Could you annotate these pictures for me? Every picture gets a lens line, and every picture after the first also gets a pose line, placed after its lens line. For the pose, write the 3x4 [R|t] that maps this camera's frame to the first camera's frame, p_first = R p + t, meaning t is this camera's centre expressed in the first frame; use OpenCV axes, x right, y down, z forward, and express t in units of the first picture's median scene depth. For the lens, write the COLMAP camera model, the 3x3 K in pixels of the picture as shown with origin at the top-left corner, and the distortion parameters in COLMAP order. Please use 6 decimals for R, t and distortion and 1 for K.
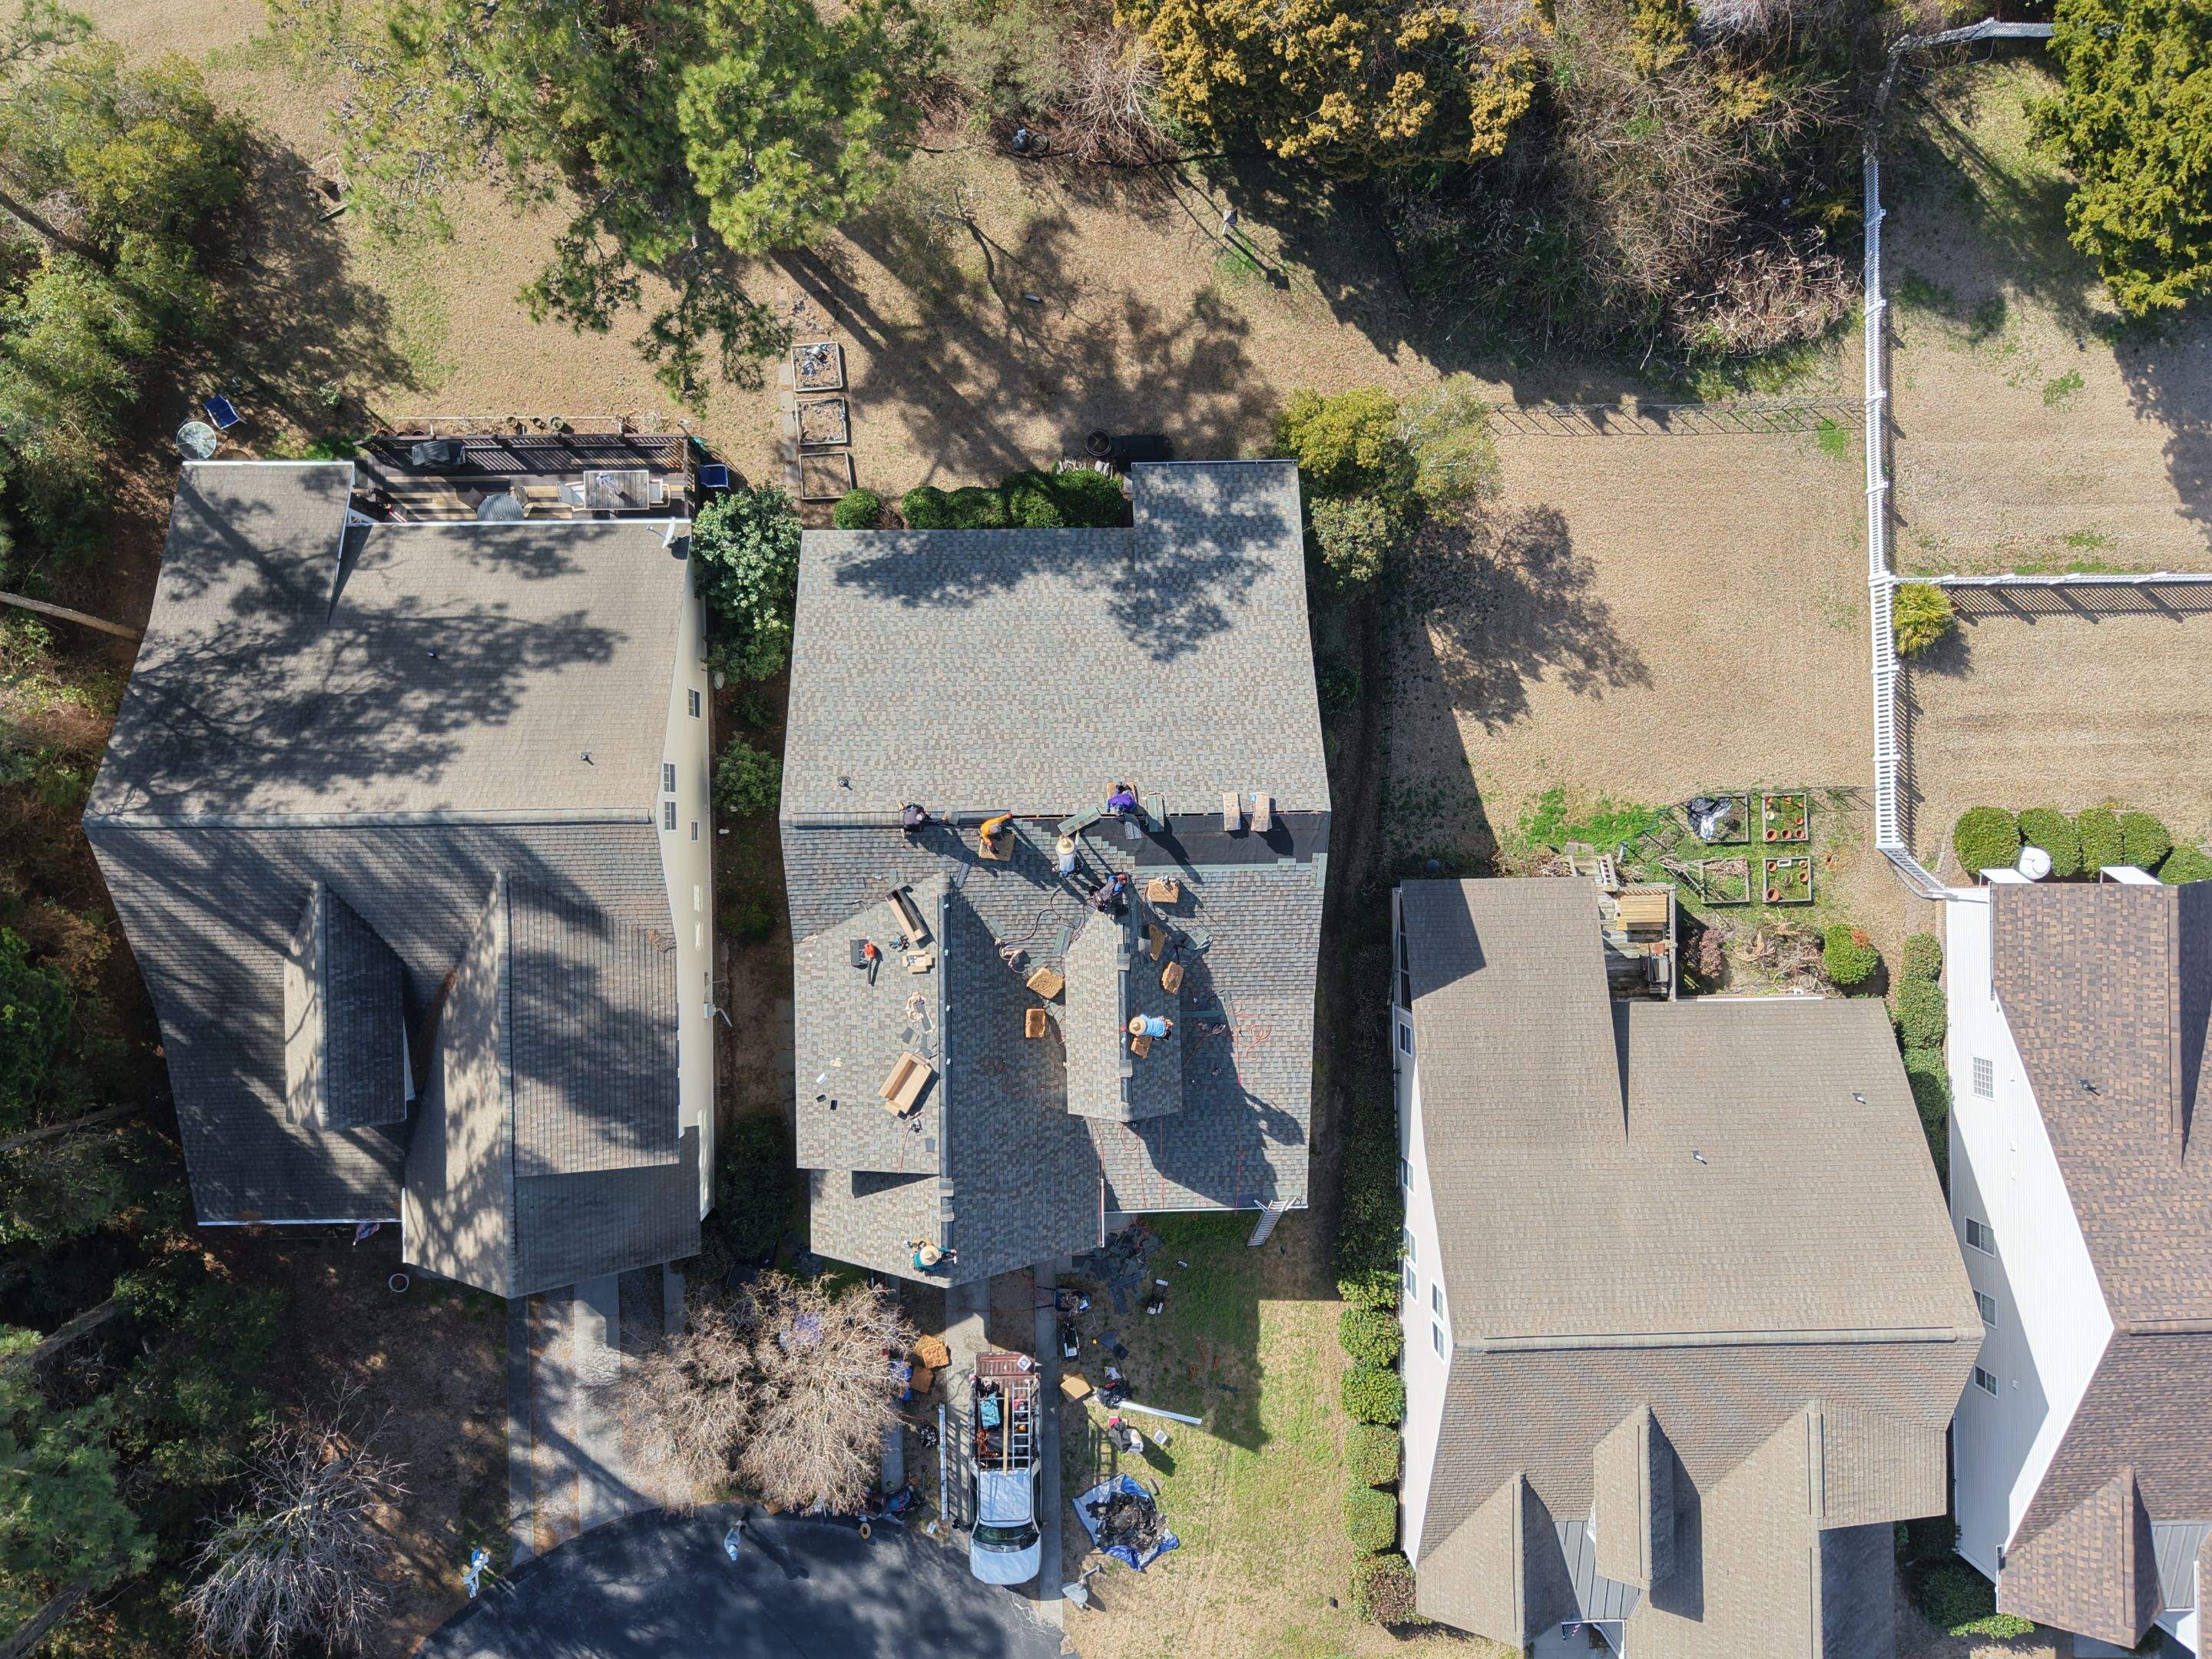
lens RADIAL K [[1733.3, 0, 1108.7], [0, 1733.3, 845.0], [0, 0, 1]] dist [0.149861, -0.275036]
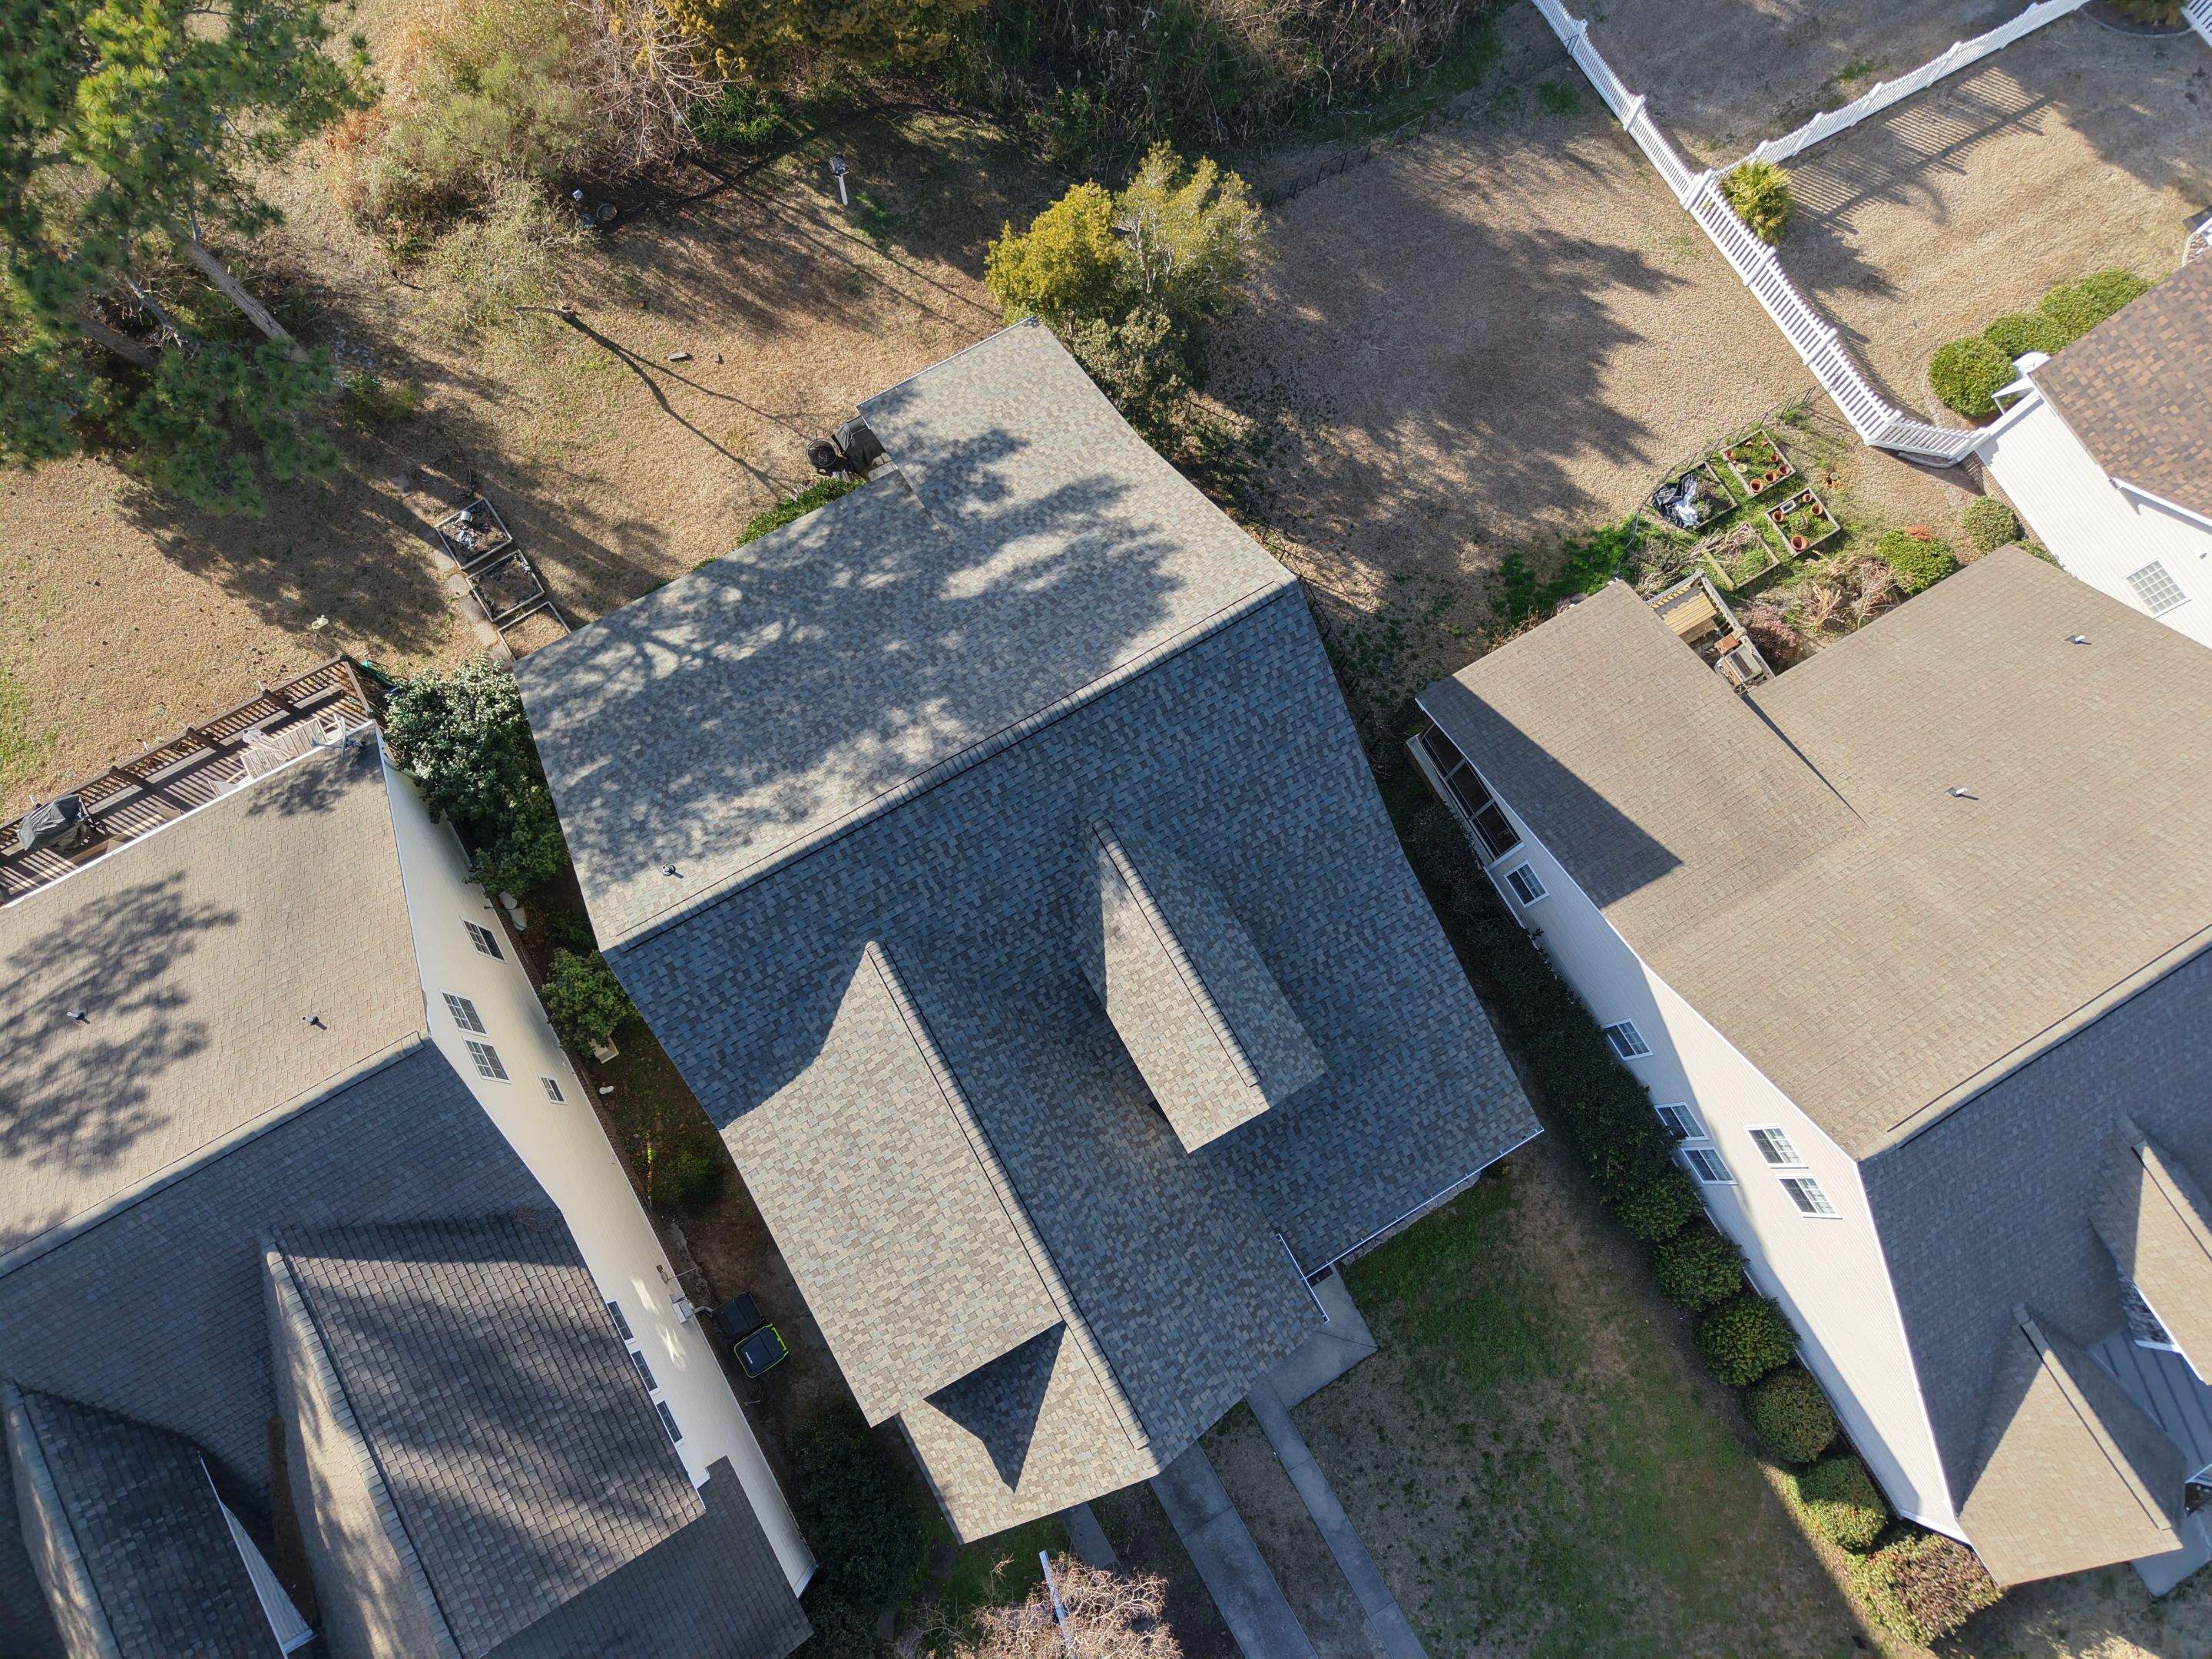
lens RADIAL K [[1472.7, 0, 1106.6], [0, 1472.7, 831.4], [0, 0, 1]] dist [0.065381, -0.067596]
pose [[0.874221, -0.475376, 0.098767, -0.045392], [0.485452, 0.852213, -0.195113, 0.134393], [0.008581, 0.218519, 0.975795, 0.376615]]
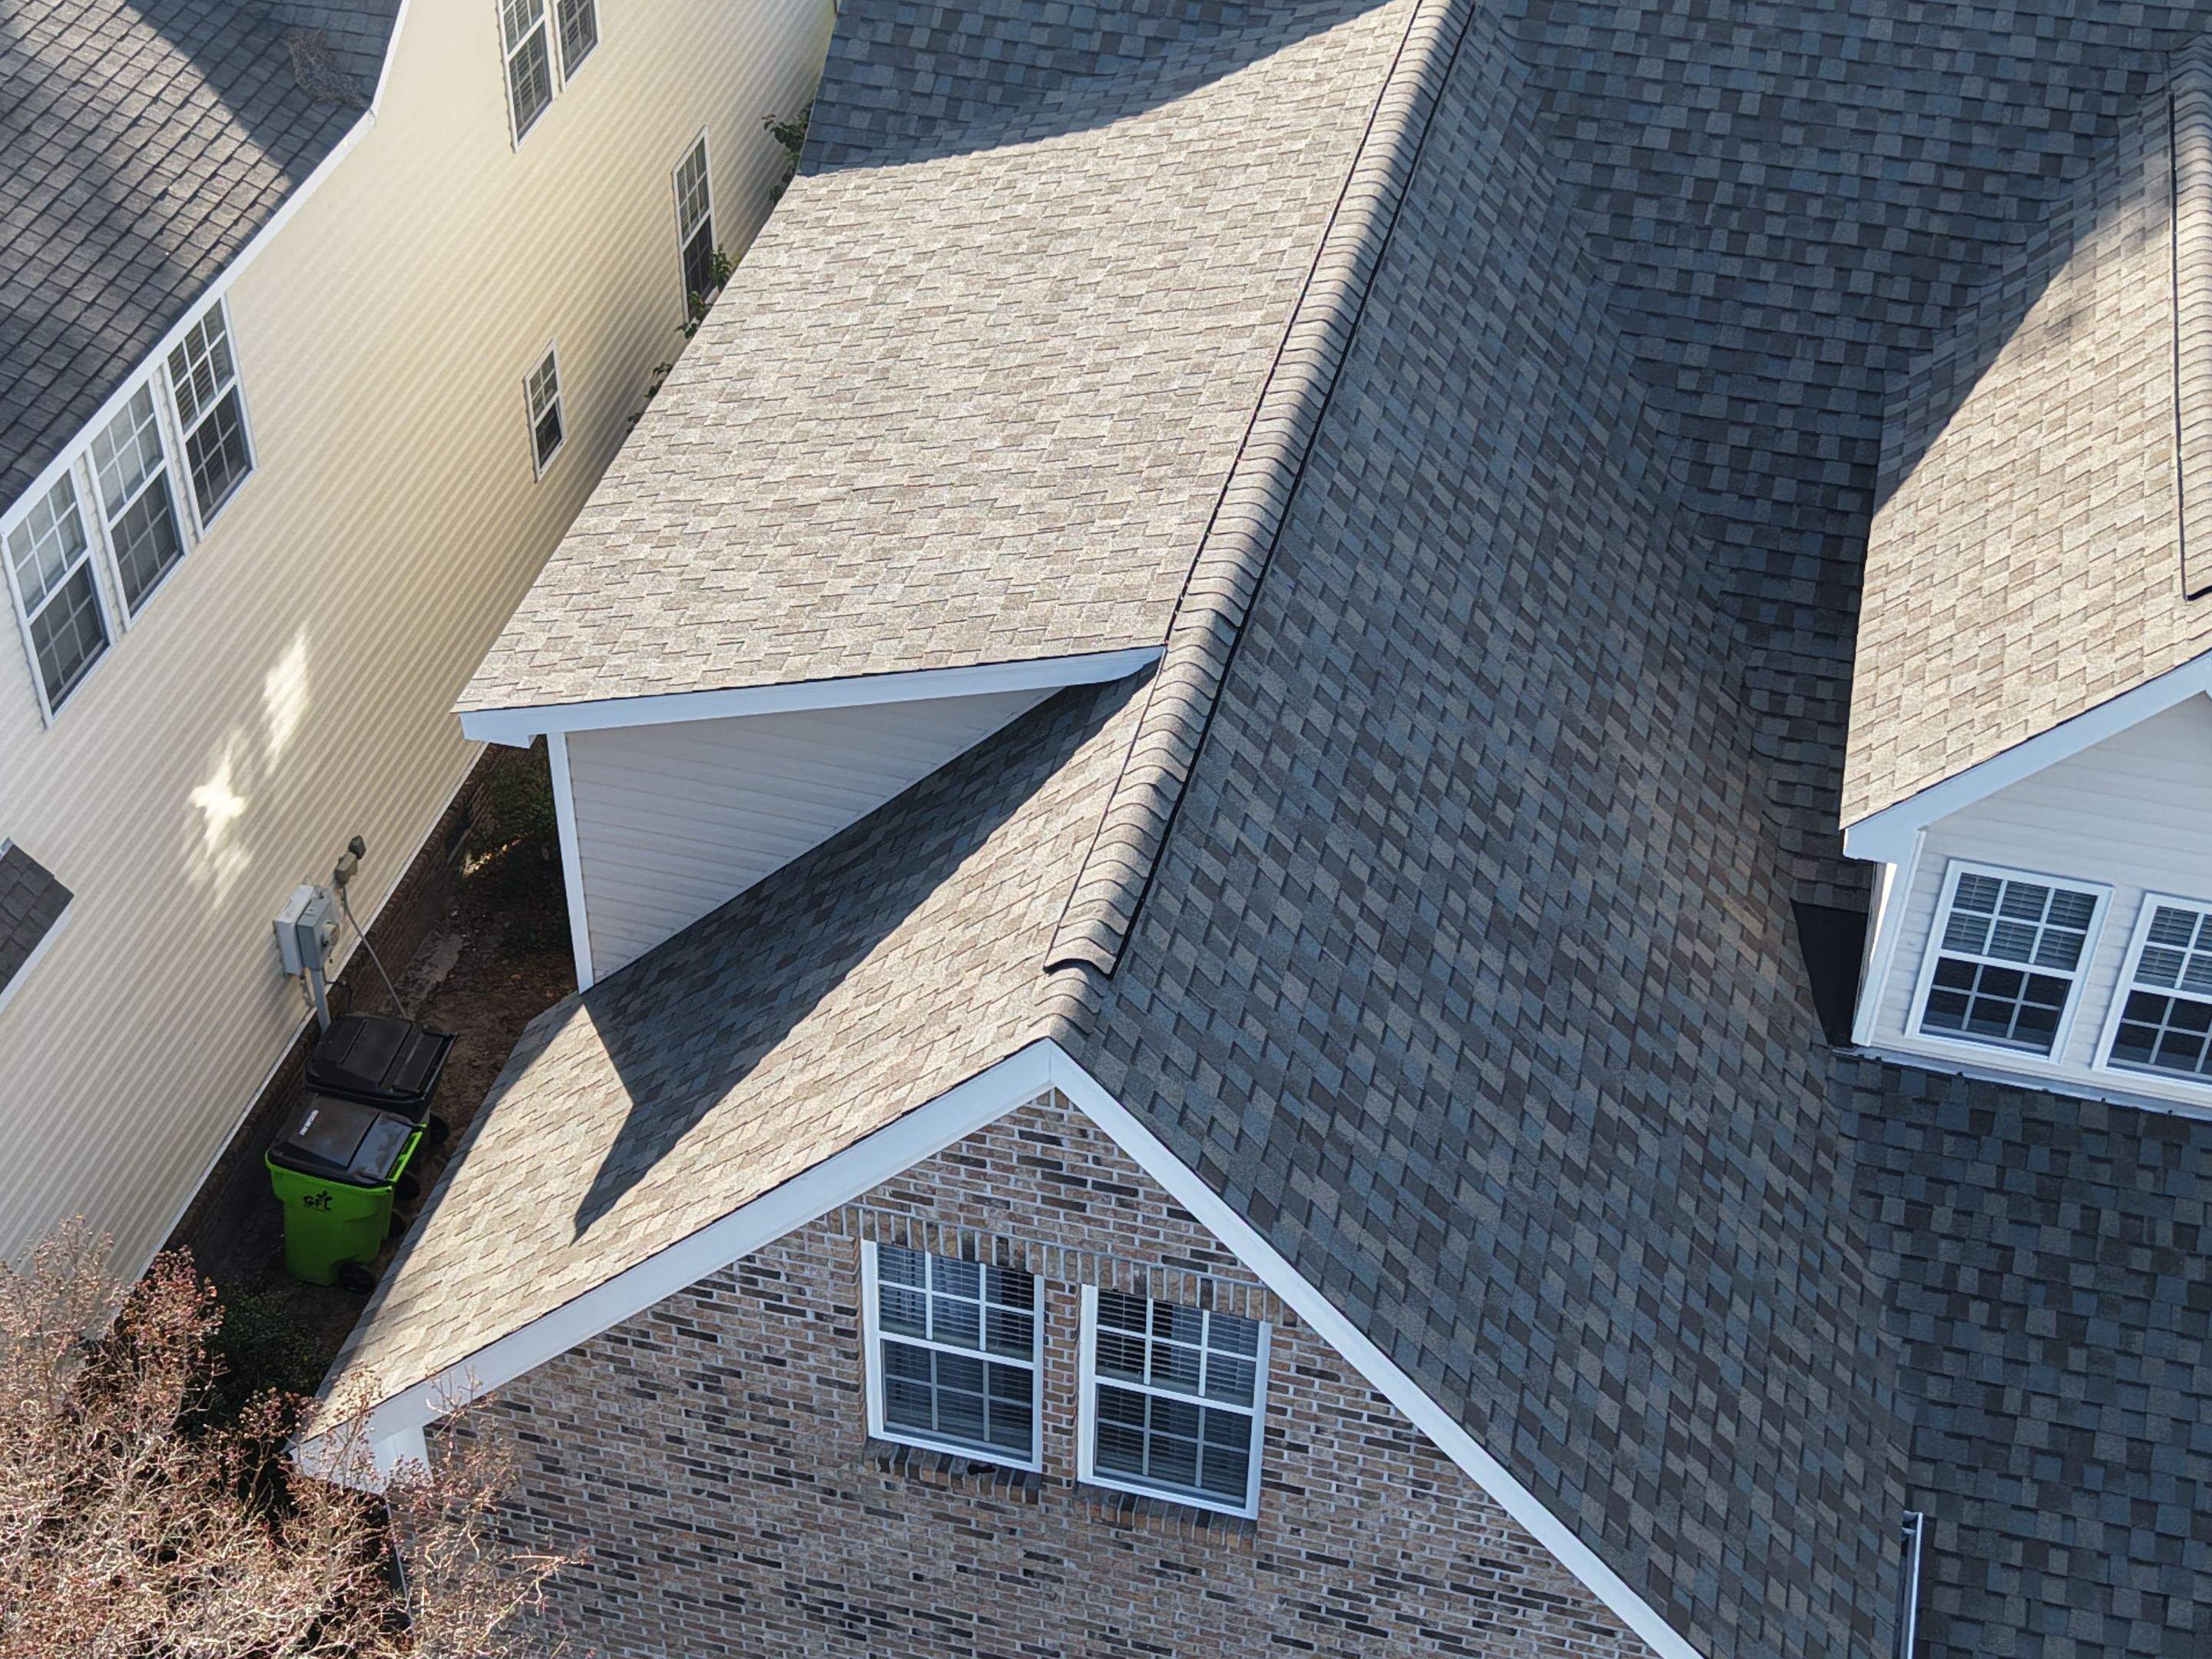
lens RADIAL K [[3130.1, 0, 1096.0], [0, 3130.1, 838.2], [0, 0, 1]] dist [0.230515, -0.868629]
pose [[0.965500, 0.156058, -0.208459, -0.027721], [-0.260034, 0.620310, -0.739998, 0.406984], [0.013827, 0.768675, 0.639490, 0.723273]]
